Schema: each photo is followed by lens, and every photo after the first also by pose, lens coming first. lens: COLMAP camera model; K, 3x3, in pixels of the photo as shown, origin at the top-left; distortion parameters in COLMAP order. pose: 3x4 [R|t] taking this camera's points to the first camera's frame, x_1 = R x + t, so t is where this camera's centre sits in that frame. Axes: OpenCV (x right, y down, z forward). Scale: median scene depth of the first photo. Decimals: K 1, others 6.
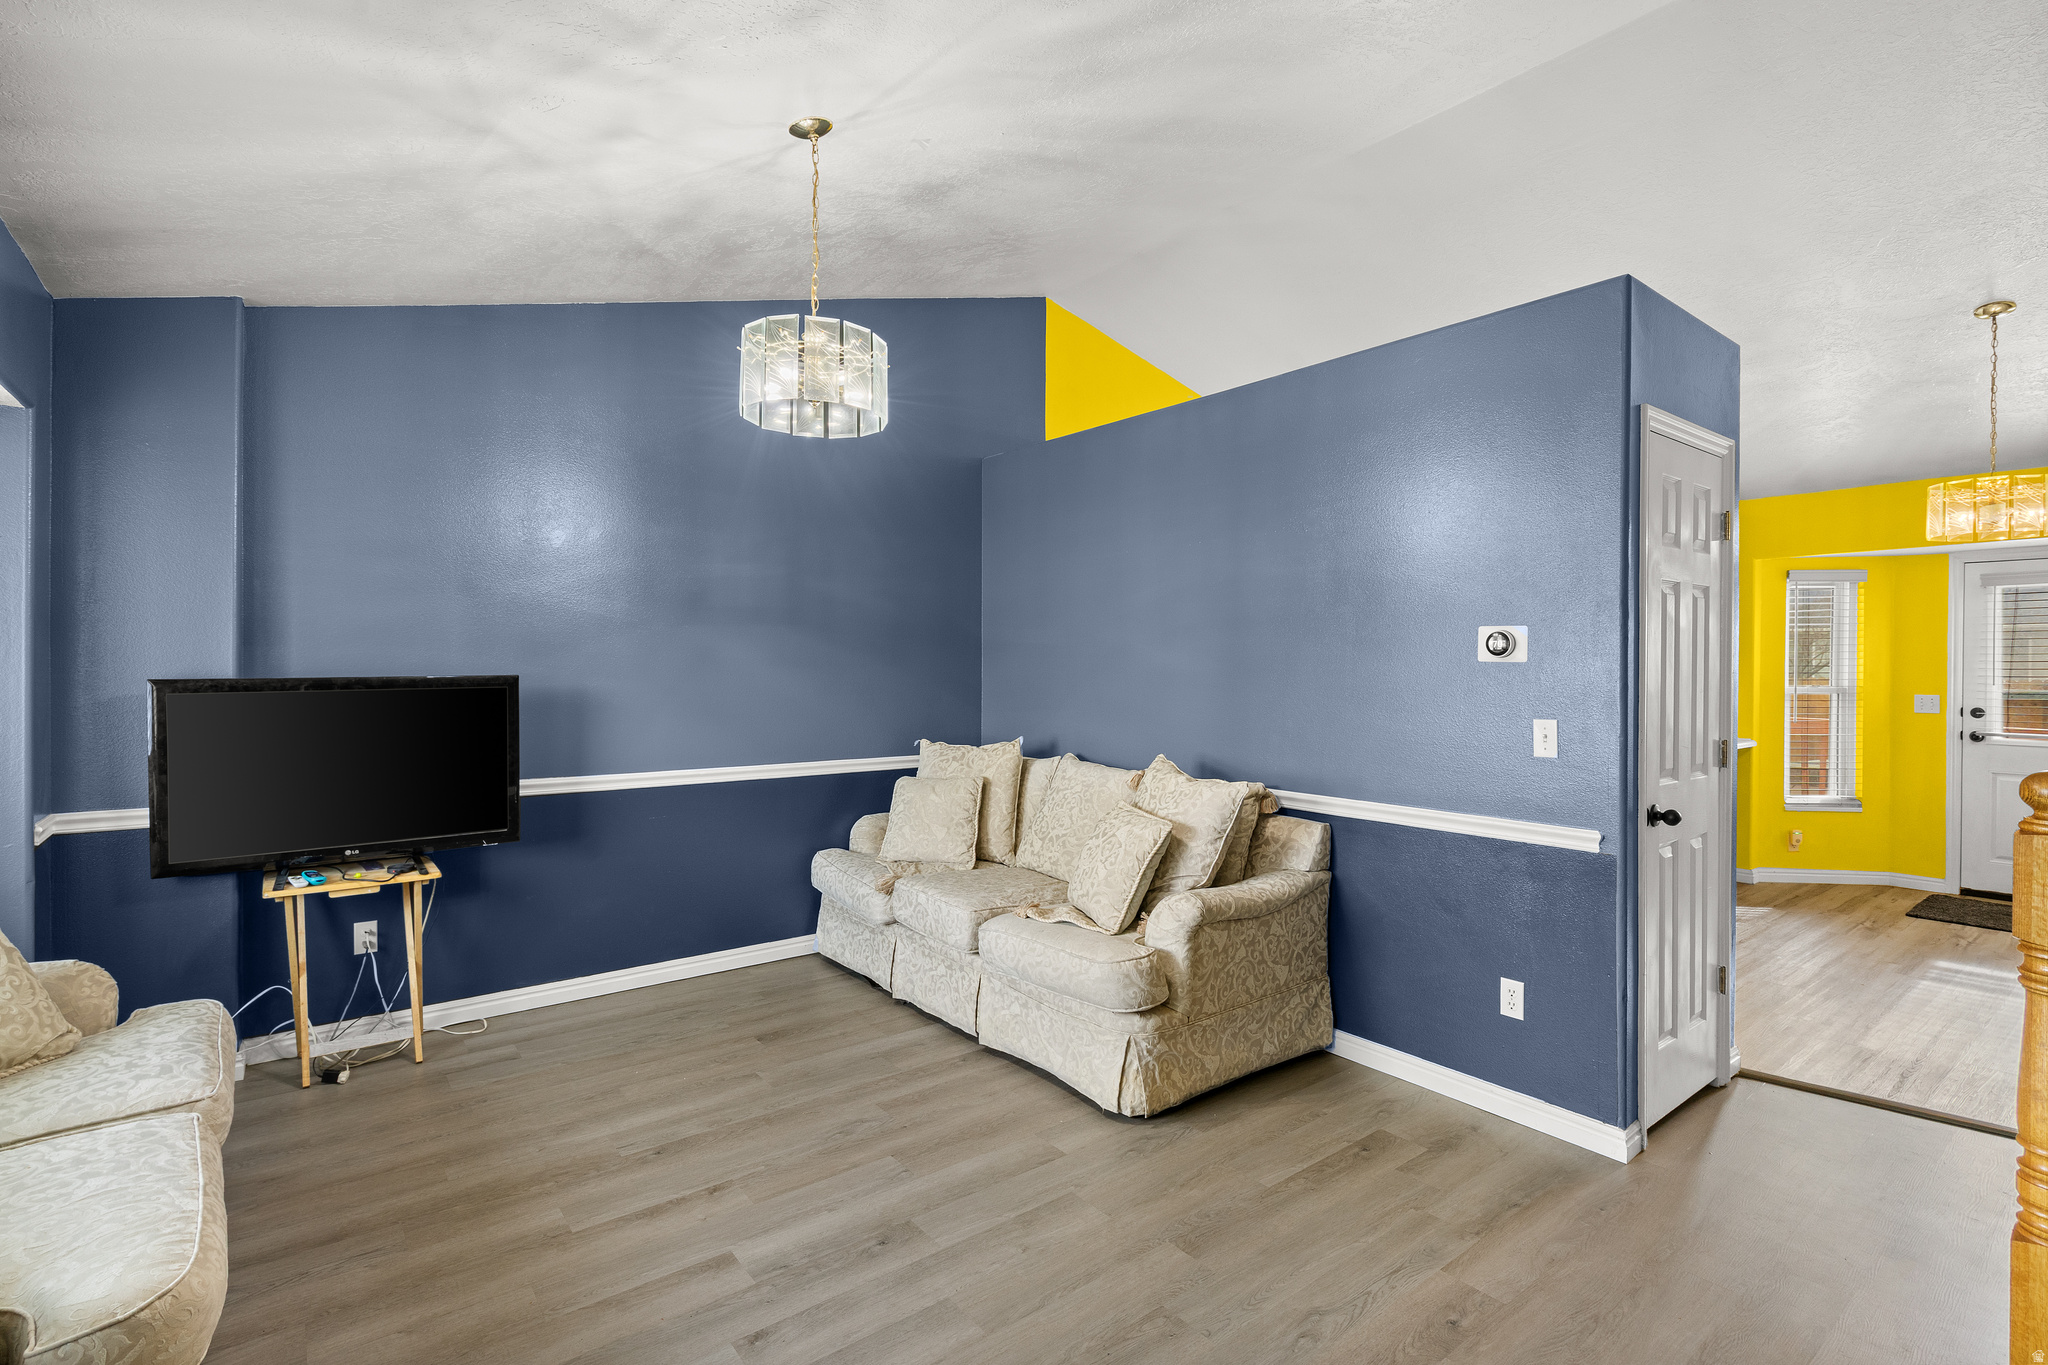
lens RADIAL K [[955.6, 0, 1016.2], [0, 955.6, 673.4], [0, 0, 1]] dist [0.000119, -0.000384]
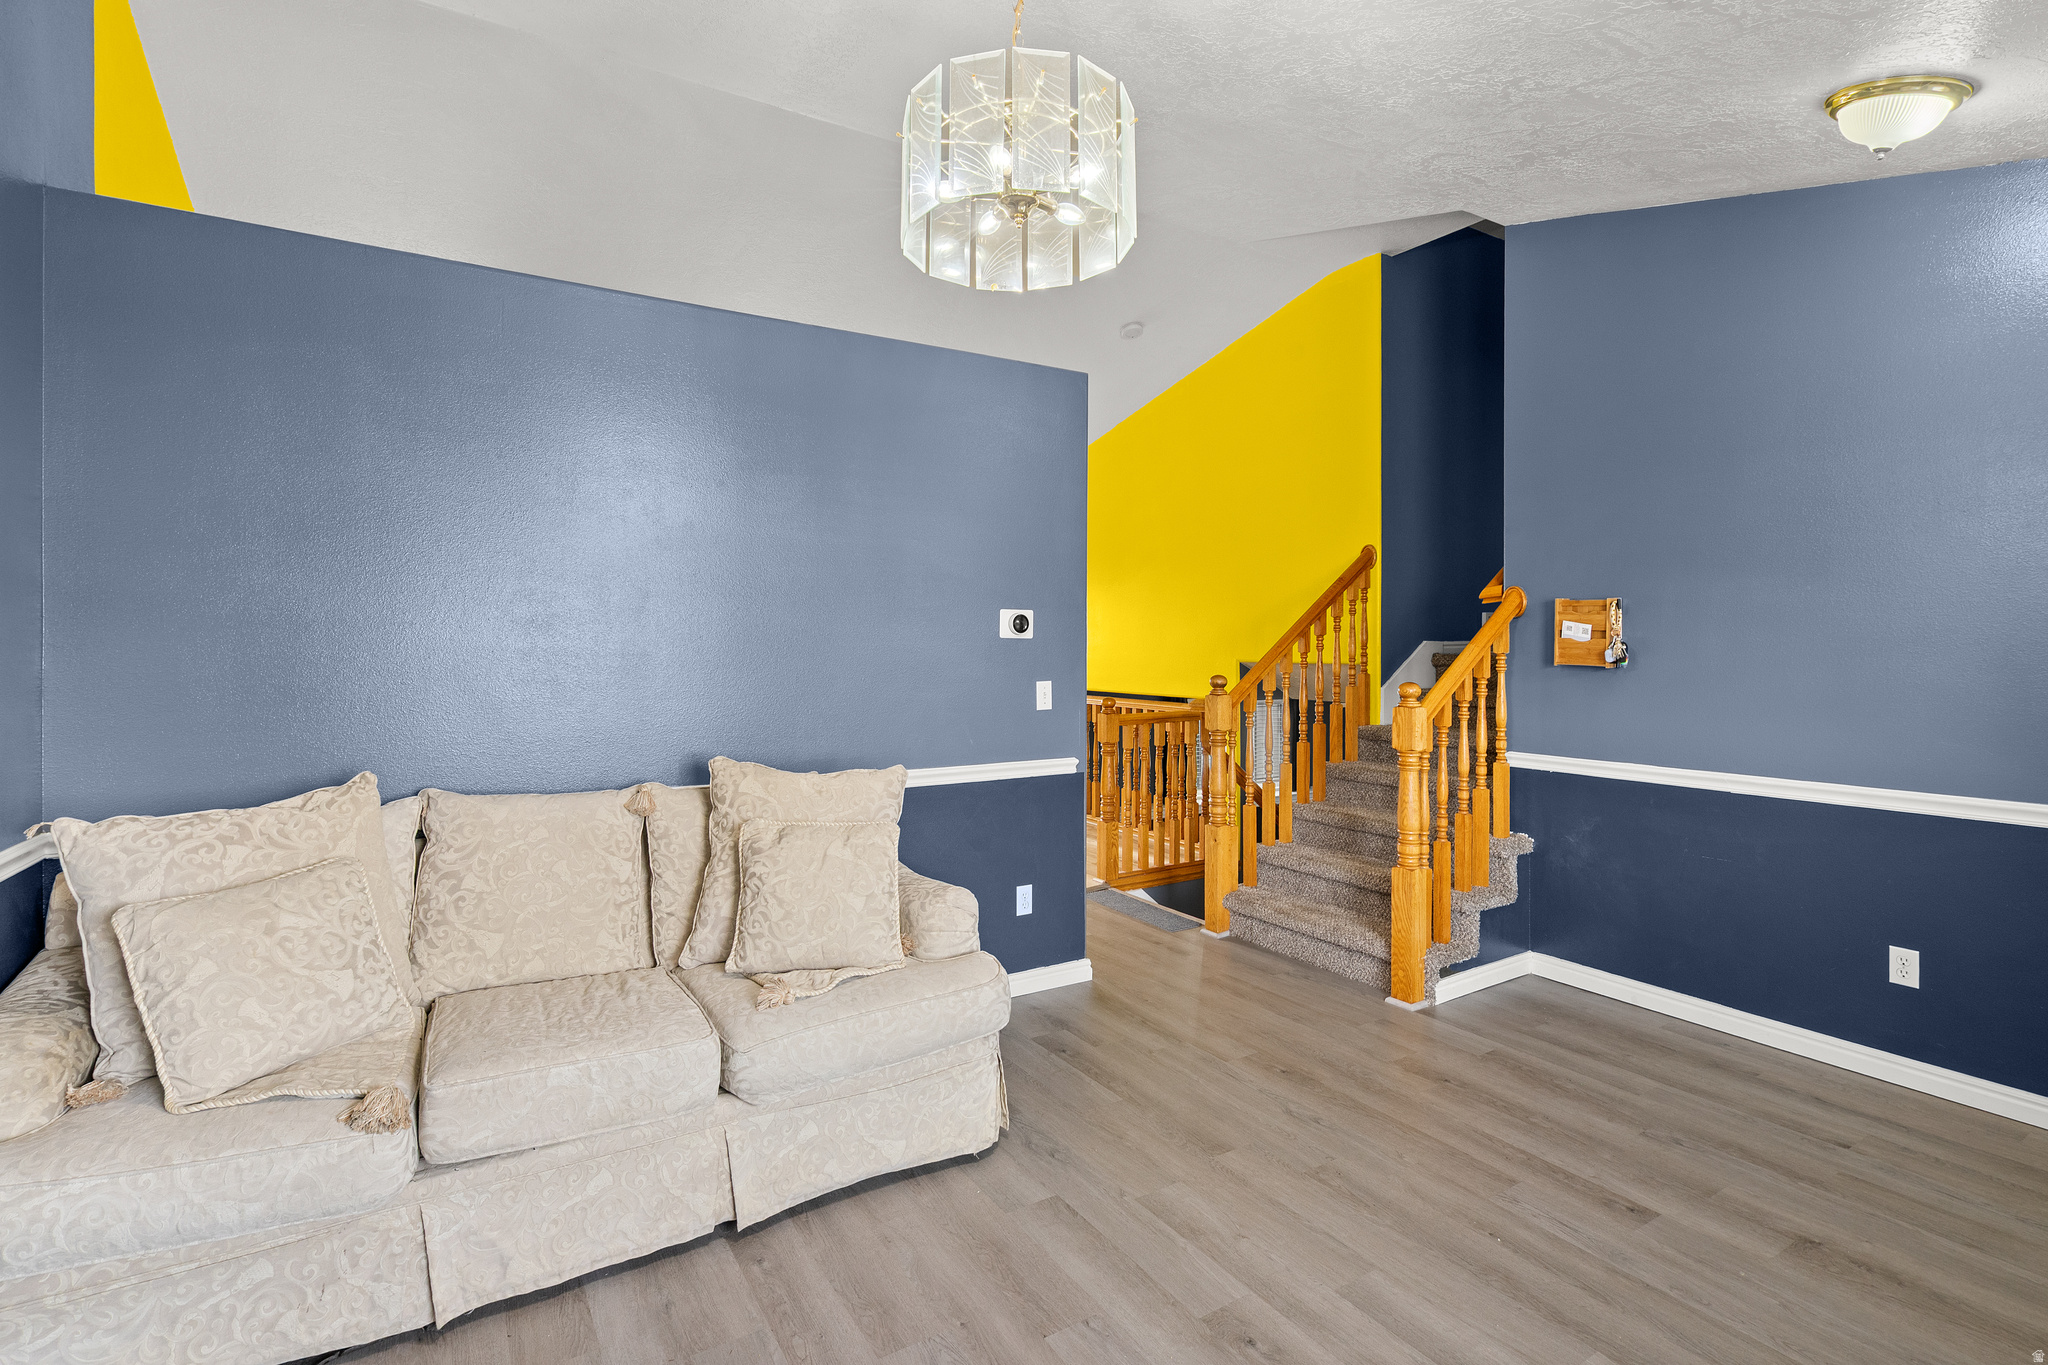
lens RADIAL K [[964.6, 0, 1023.5], [0, 964.6, 641.8], [0, 0, 1]] dist [-0.000849, 0.000857]
pose [[0.099859, -0.001532, 0.995000, -0.838176], [0.001906, 0.999997, 0.001349, -0.010209], [-0.995000, 0.001762, 0.099861, 0.941061]]
